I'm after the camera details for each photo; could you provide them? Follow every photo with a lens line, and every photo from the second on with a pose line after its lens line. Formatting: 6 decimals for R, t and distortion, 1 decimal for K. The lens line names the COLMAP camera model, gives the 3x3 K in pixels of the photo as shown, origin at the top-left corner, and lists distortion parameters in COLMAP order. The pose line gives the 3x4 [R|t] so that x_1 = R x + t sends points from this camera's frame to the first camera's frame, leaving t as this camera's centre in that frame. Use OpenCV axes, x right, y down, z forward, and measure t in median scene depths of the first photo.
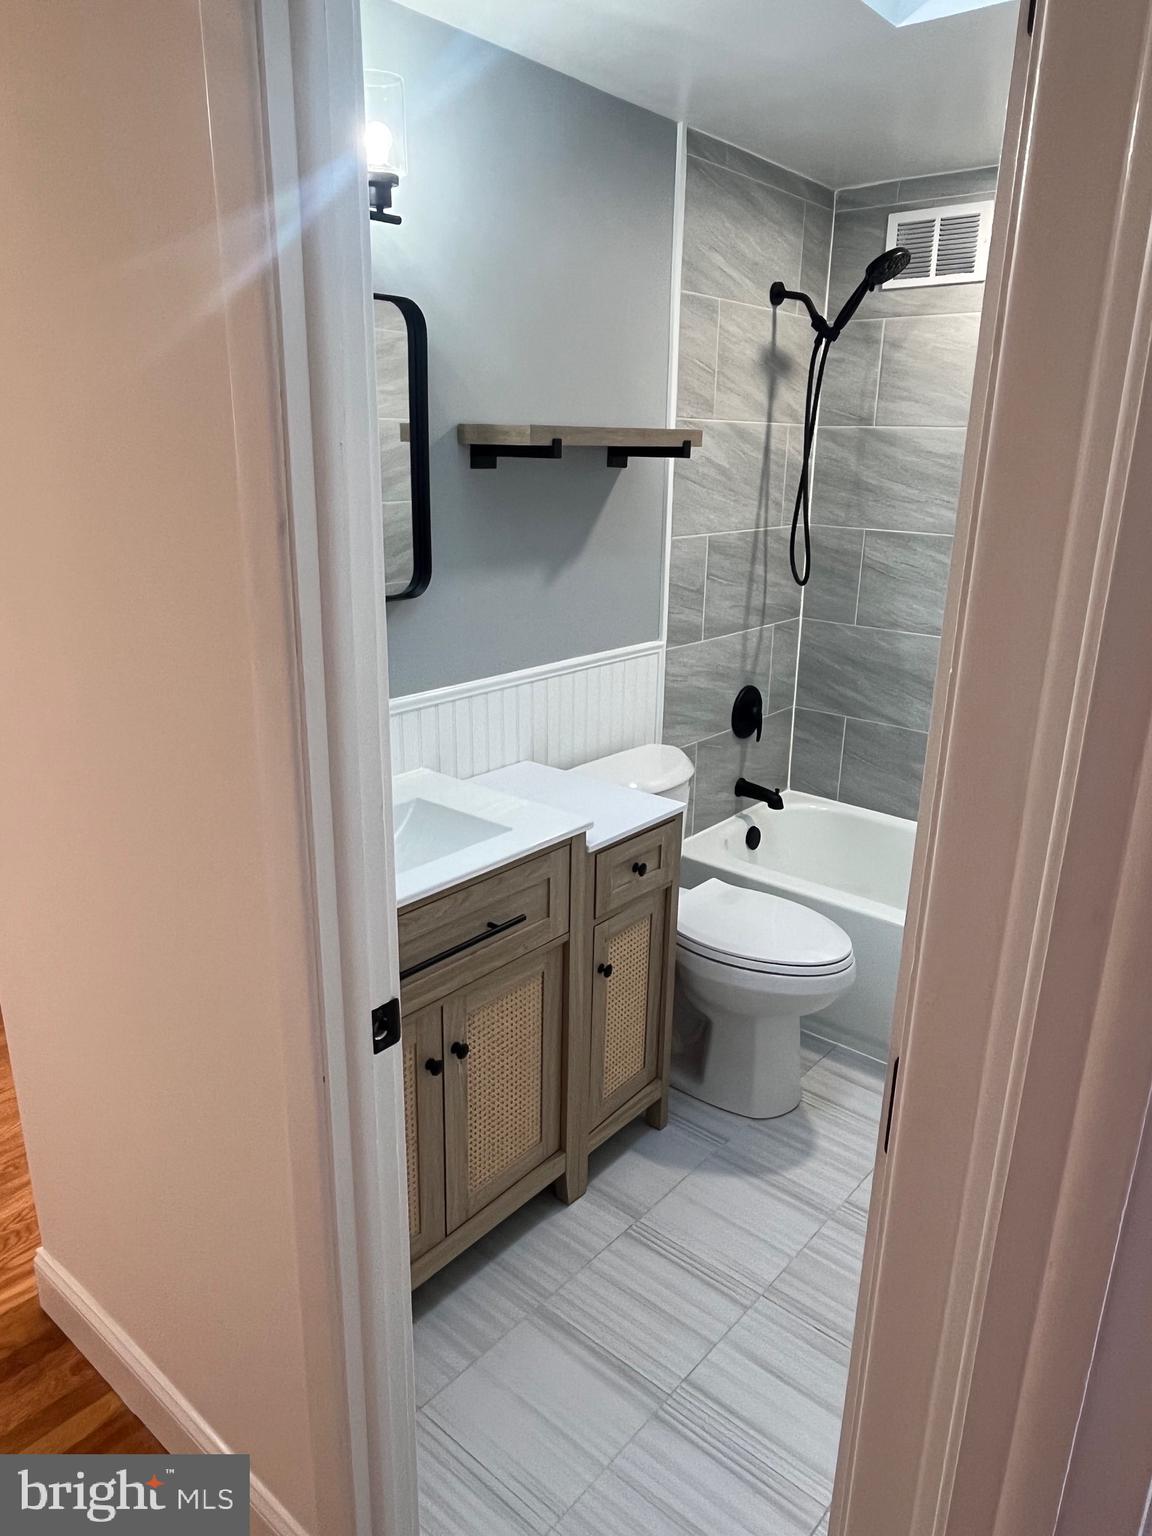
lens RADIAL K [[1038.7, 0, 584.7], [0, 1038.7, 769.0], [0, 0, 1]] dist [0.003962, -0.005164]
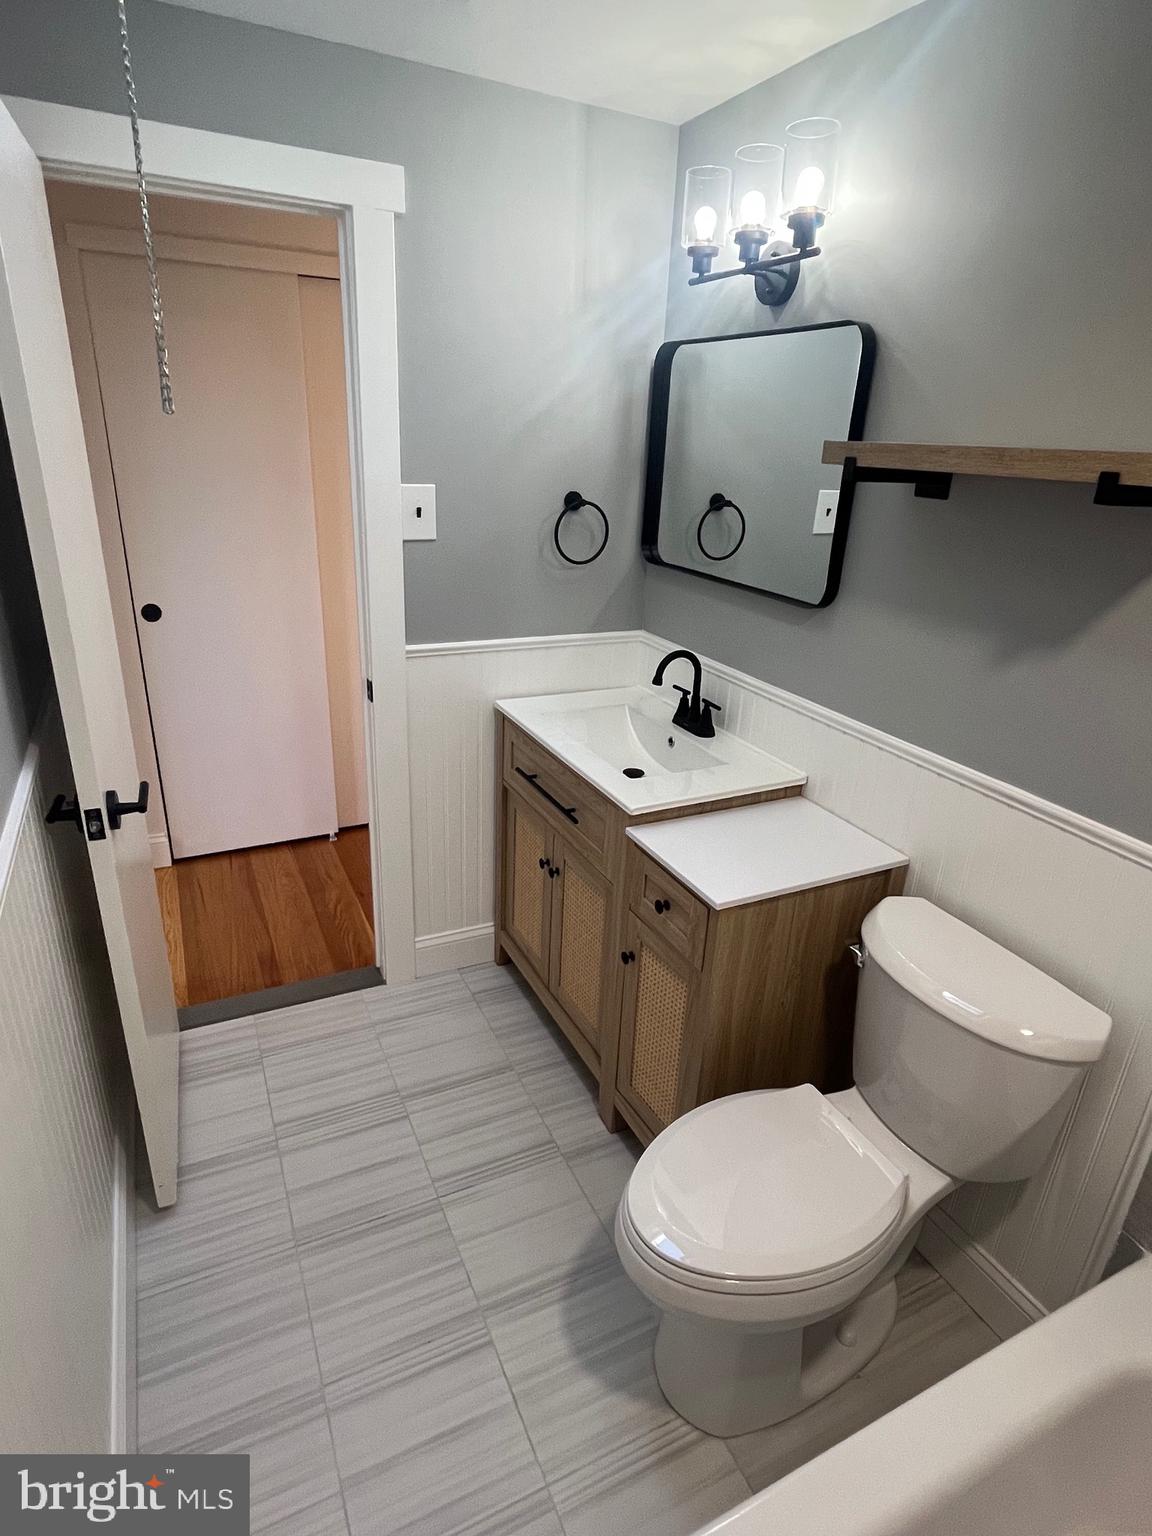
lens RADIAL K [[838.3, 0, 586.2], [0, 838.3, 765.2], [0, 0, 1]] dist [-0.003415, 0.000060]
pose [[-0.396881, 0.302506, -0.866588, 0.620194], [-0.335640, 0.830912, 0.443770, -0.289532], [0.854301, 0.466985, -0.228240, 0.917615]]
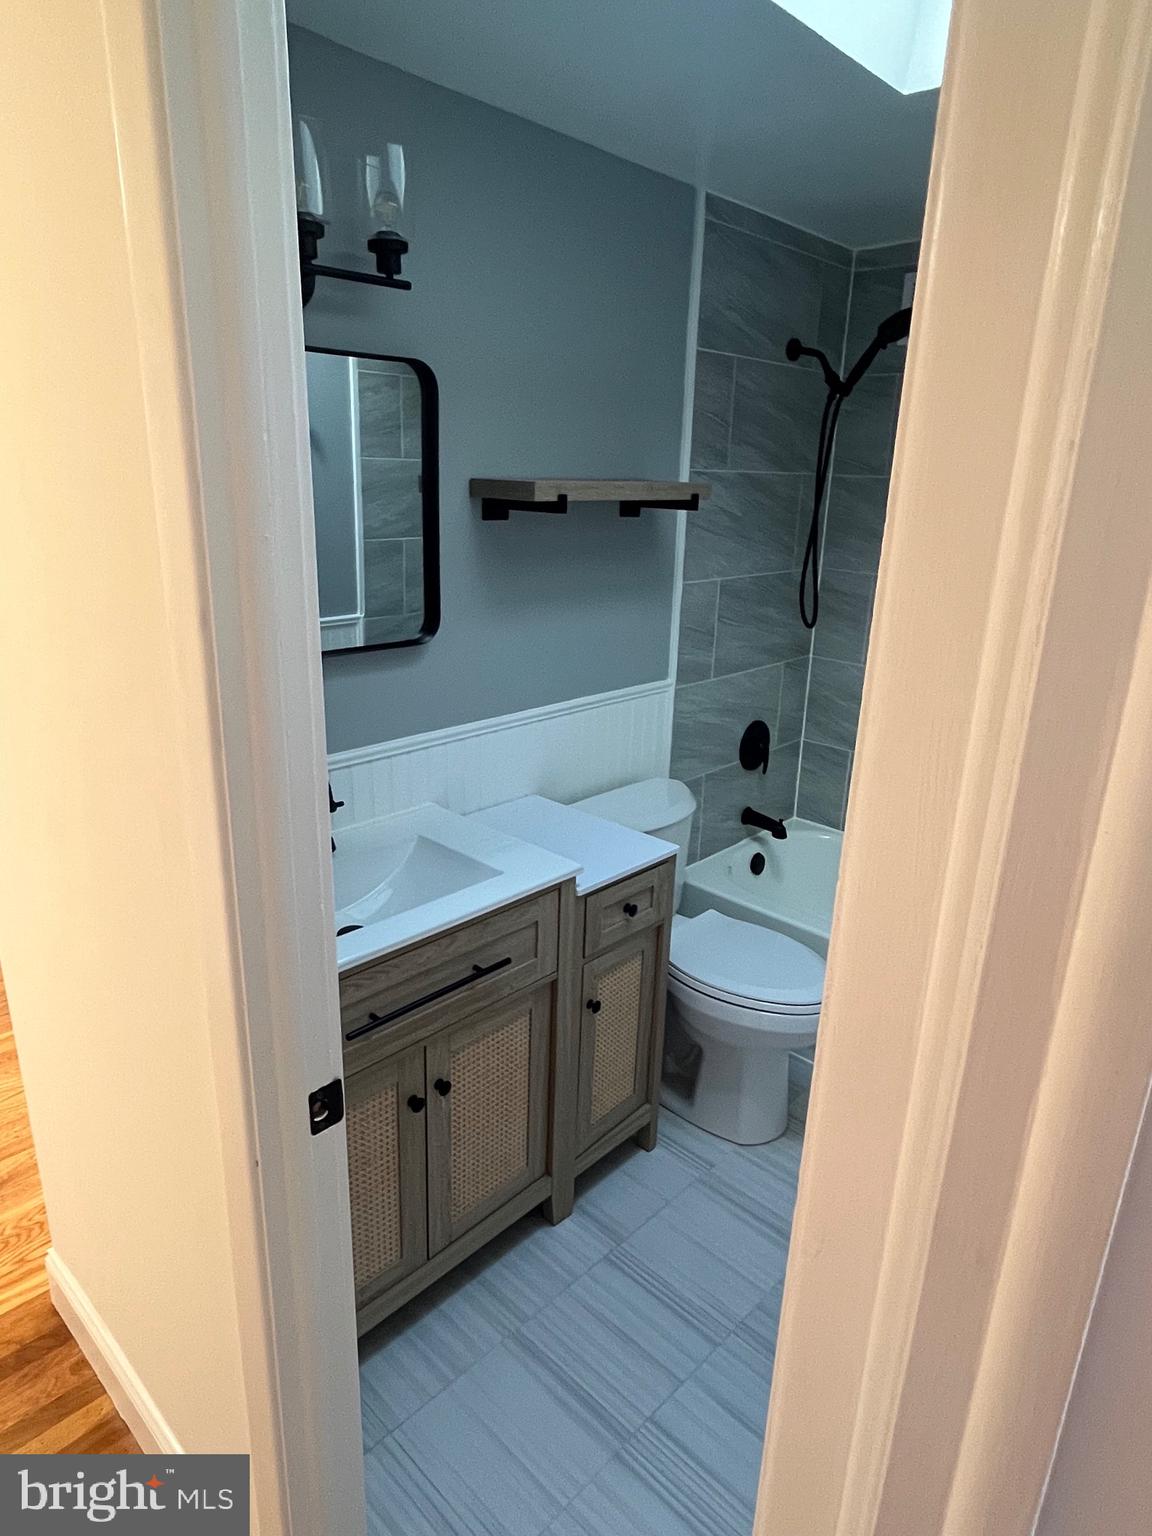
lens RADIAL K [[935.0, 0, 580.5], [0, 935.0, 766.2], [0, 0, 1]] dist [-0.000560, -0.000493]
pose [[0.997971, 0.032217, -0.054918, 0.043089], [-0.031976, 0.999475, 0.005261, -0.043770], [0.055059, -0.003495, 0.998477, 0.056453]]
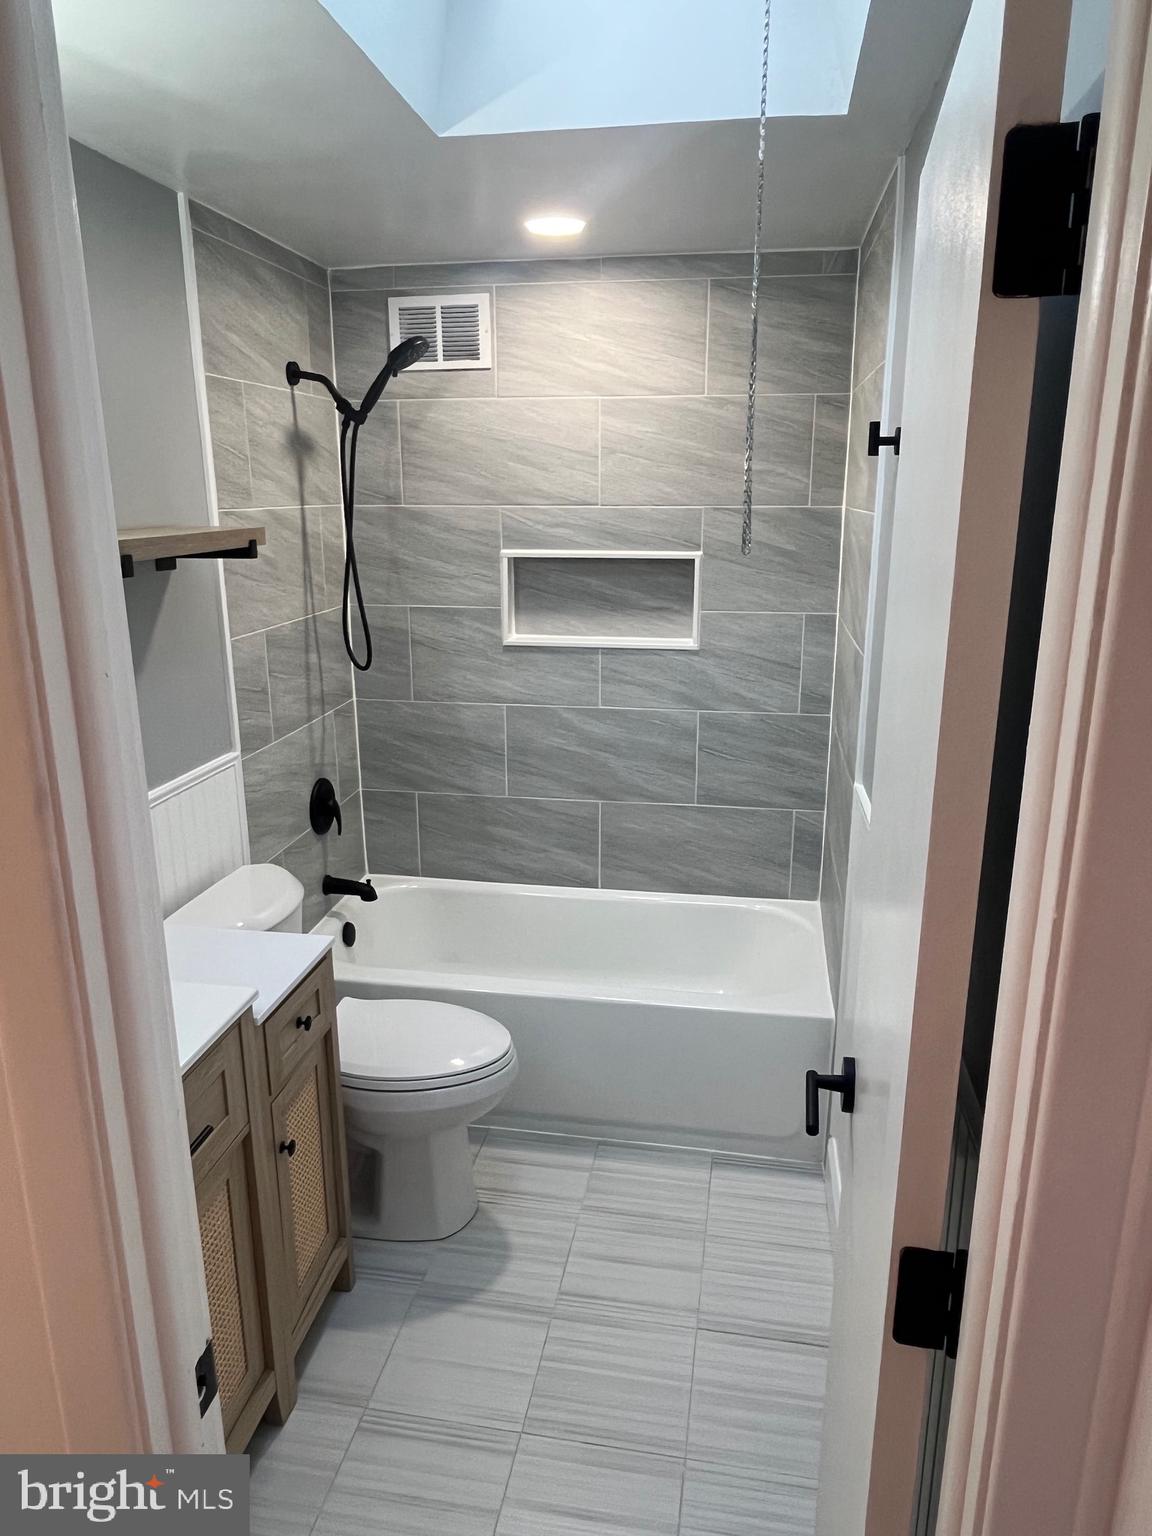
lens RADIAL K [[1038.7, 0, 582.7], [0, 1038.7, 772.3], [0, 0, 1]] dist [0.003962, -0.005164]
pose [[0.863540, -0.154817, 0.479927, -0.118003], [0.170333, 0.985321, 0.011367, -0.074392], [-0.474642, 0.071931, 0.877235, 0.075879]]
